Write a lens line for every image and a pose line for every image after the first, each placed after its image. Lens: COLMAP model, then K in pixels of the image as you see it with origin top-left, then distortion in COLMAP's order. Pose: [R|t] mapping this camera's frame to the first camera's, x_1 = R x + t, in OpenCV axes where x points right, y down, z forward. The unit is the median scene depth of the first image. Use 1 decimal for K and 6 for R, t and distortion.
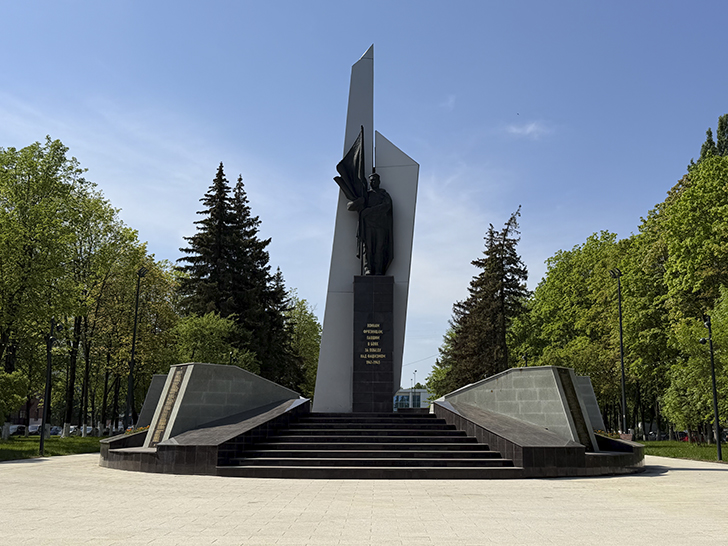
lens RADIAL K [[767.4, 0, 366.7], [0, 767.4, 288.0], [0, 0, 1]] dist [0.087038, -0.001725]
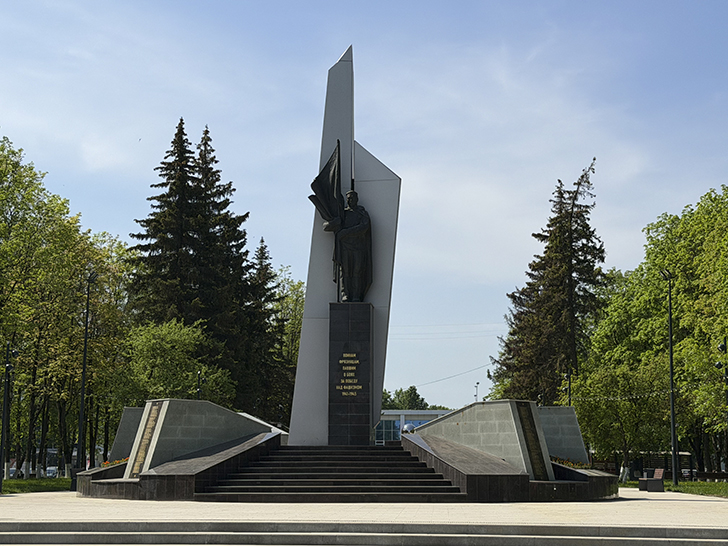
lens RADIAL K [[1325.8, 0, 364.0], [0, 1325.8, 273.0], [0, 0, 1]] dist [0.039499, 0.233587]
pose [[0.998967, -0.010243, -0.044263, 0.070319], [0.011538, 0.999510, 0.029105, -0.070808], [0.043943, -0.029585, 0.998596, -0.451391]]
